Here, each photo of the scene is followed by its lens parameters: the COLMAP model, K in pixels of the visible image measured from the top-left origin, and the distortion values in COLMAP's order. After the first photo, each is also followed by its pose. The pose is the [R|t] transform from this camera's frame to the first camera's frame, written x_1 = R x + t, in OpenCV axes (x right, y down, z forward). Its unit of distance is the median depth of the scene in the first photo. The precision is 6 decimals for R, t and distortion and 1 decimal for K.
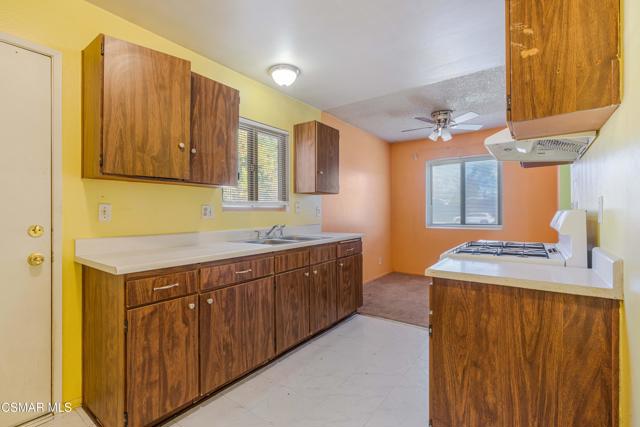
lens RADIAL K [[292.3, 0, 319.3], [0, 292.3, 210.7], [0, 0, 1]] dist [-0.026500, 0.004315]
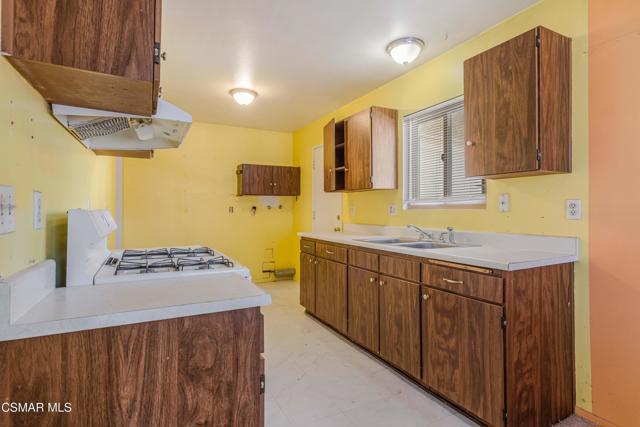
lens RADIAL K [[324.0, 0, 315.9], [0, 324.0, 205.1], [0, 0, 1]] dist [-0.006899, -0.004350]
pose [[-0.448920, -0.008548, -0.893531, 1.279207], [0.007222, 0.999887, -0.013194, 0.000579], [0.893543, -0.012376, -0.448808, 1.791800]]
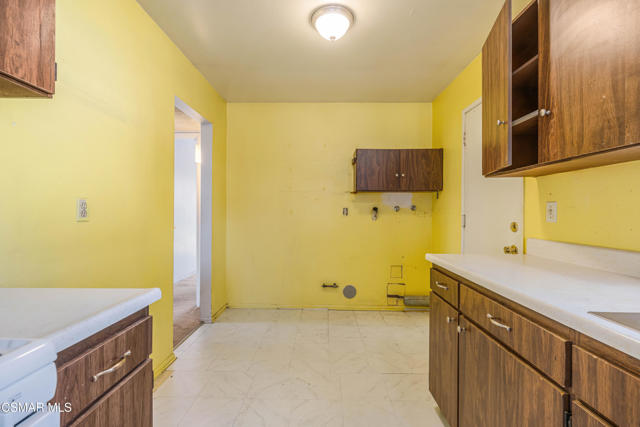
lens RADIAL K [[292.3, 0, 316.5], [0, 292.3, 214.0], [0, 0, 1]] dist [-0.026500, 0.004315]
pose [[-0.821468, 0.004008, -0.570241, 0.342653], [0.002913, 0.999992, 0.002833, 0.007757], [0.570248, 0.000666, -0.821473, 1.353355]]
